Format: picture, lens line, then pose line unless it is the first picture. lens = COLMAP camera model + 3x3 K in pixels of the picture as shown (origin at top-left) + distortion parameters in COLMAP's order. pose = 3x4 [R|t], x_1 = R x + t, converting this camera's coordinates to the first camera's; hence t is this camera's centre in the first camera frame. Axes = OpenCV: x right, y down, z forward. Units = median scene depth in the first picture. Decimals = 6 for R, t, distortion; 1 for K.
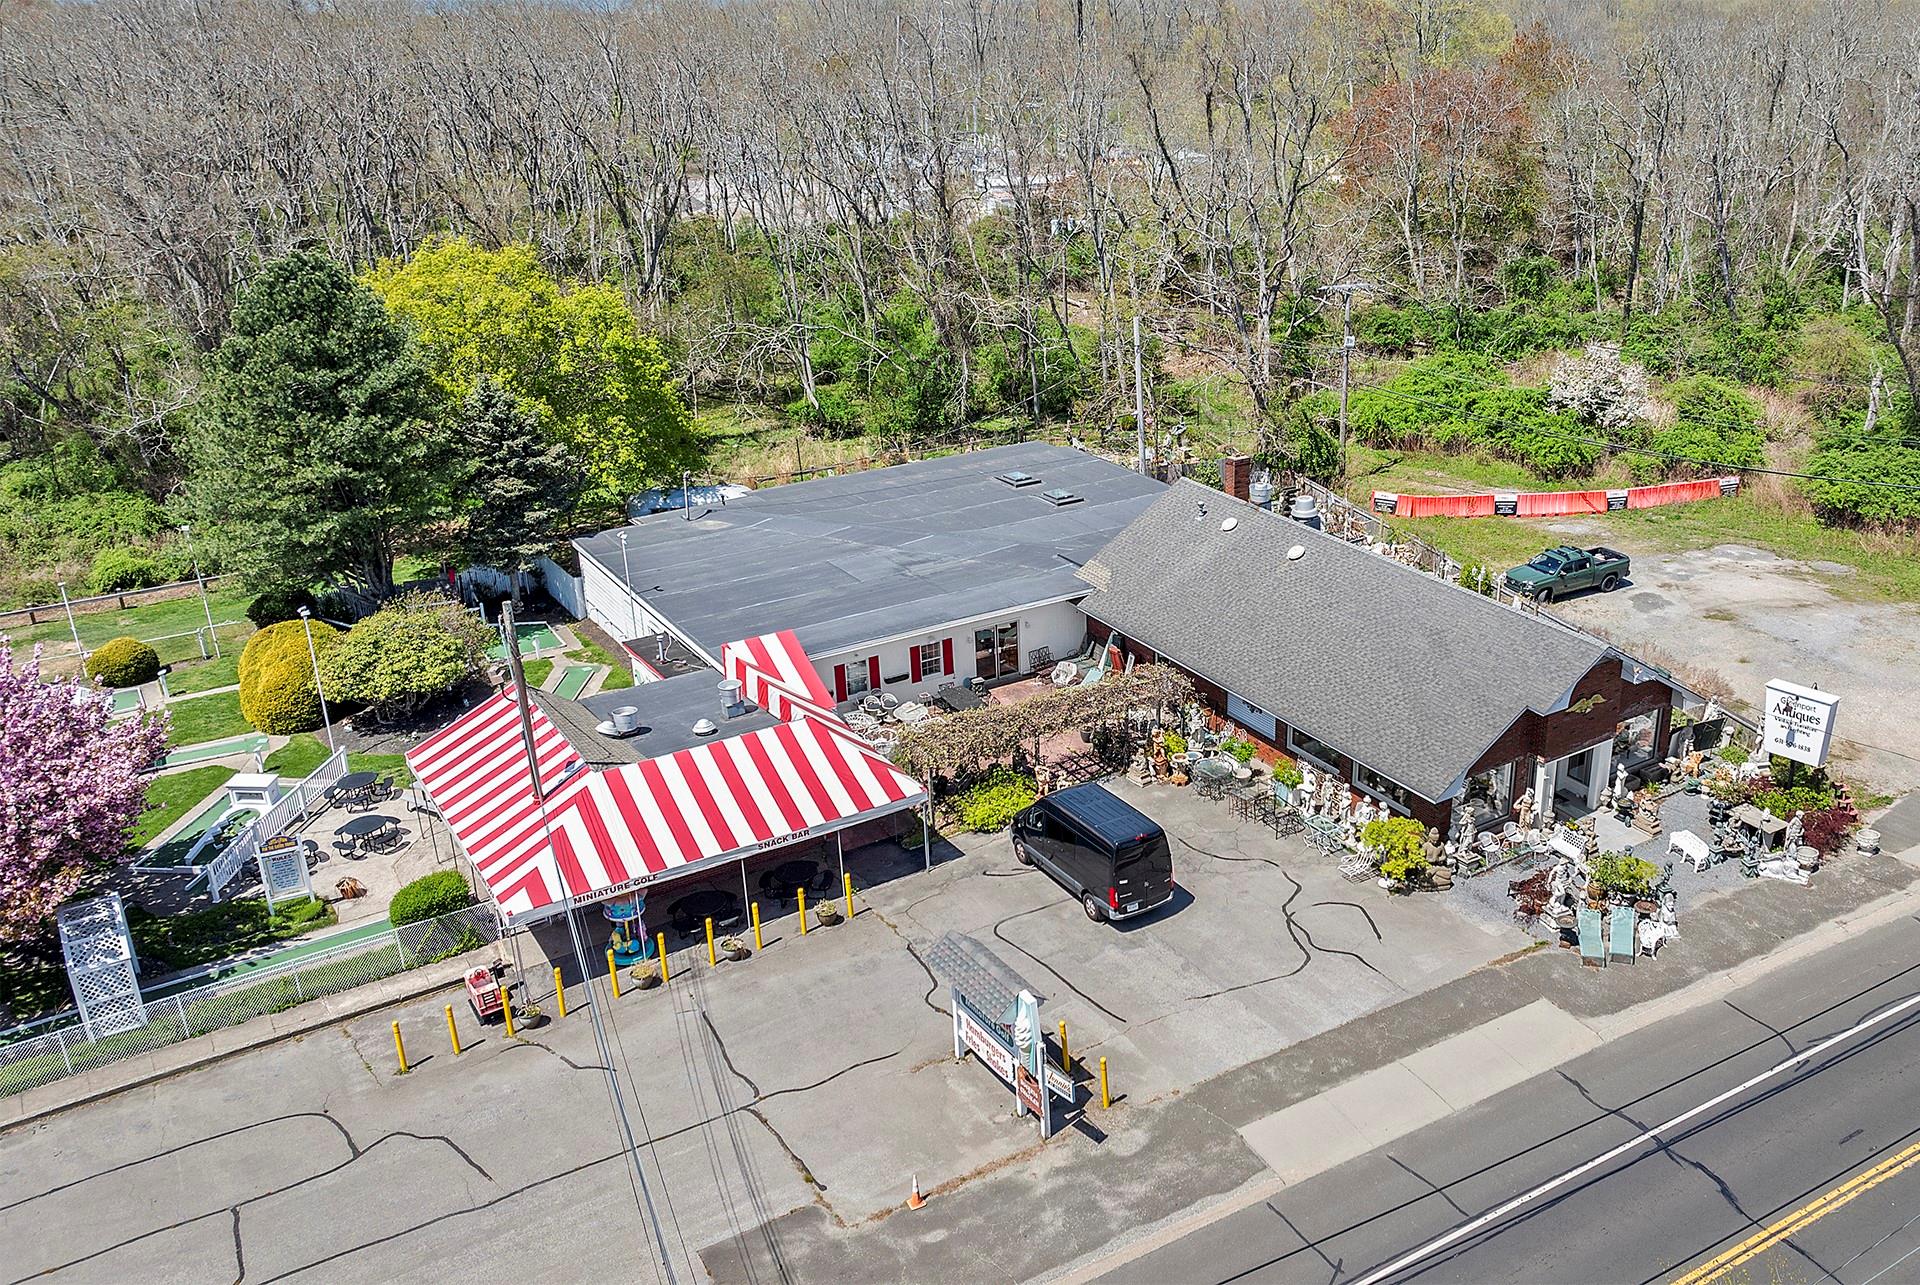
lens RADIAL K [[1470.5, 0, 960.0], [0, 1470.5, 642.5], [0, 0, 1]] dist [0.003926, -0.002739]
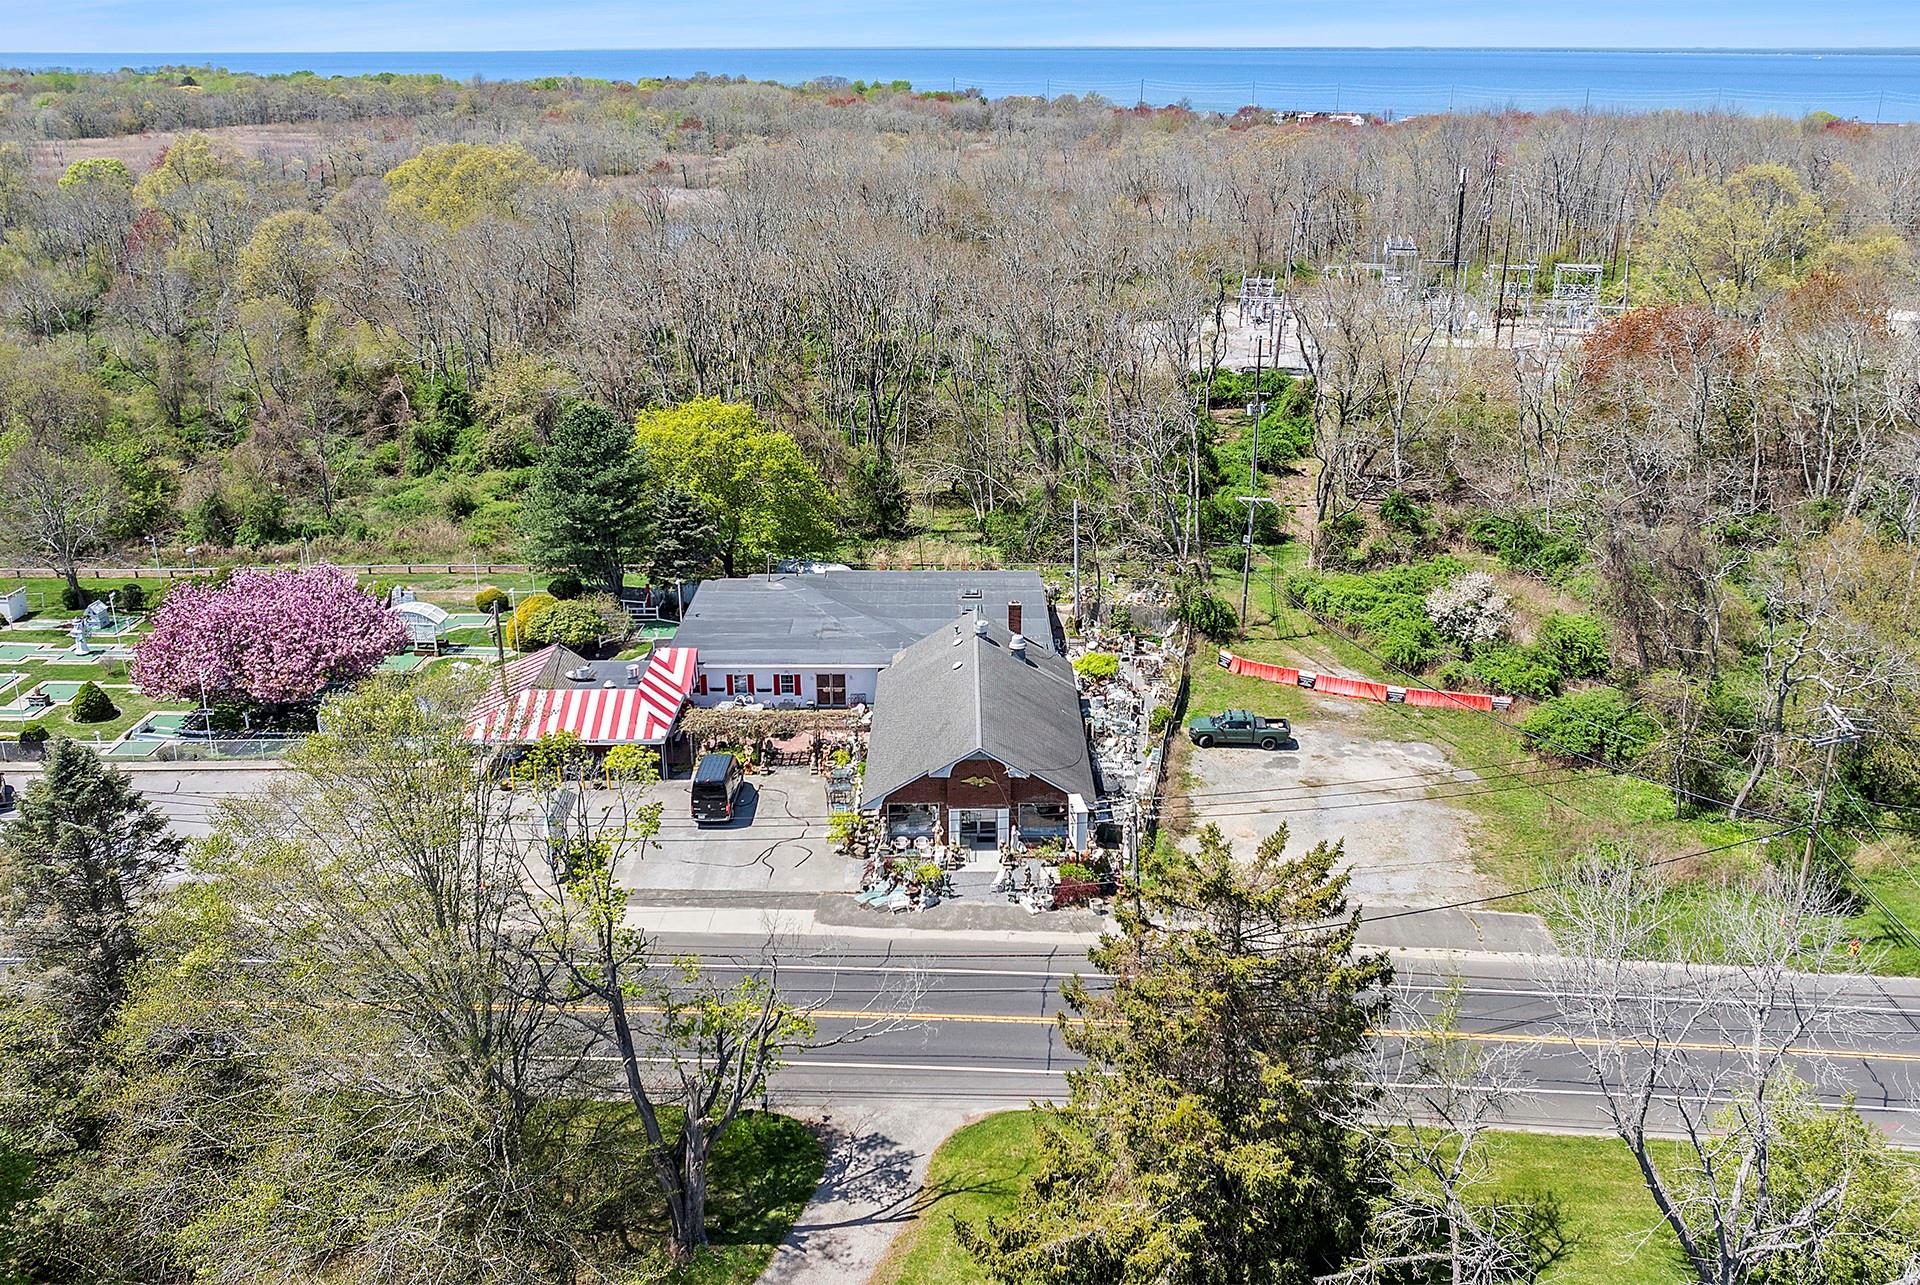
lens RADIAL K [[1470.5, 0, 960.0], [0, 1470.5, 642.5], [0, 0, 1]] dist [0.003926, -0.002739]
pose [[0.845446, 0.198070, -0.495973, 1.050192], [-0.212860, 0.976704, 0.027207, -0.133006], [0.489807, 0.082571, 0.867912, -0.417533]]
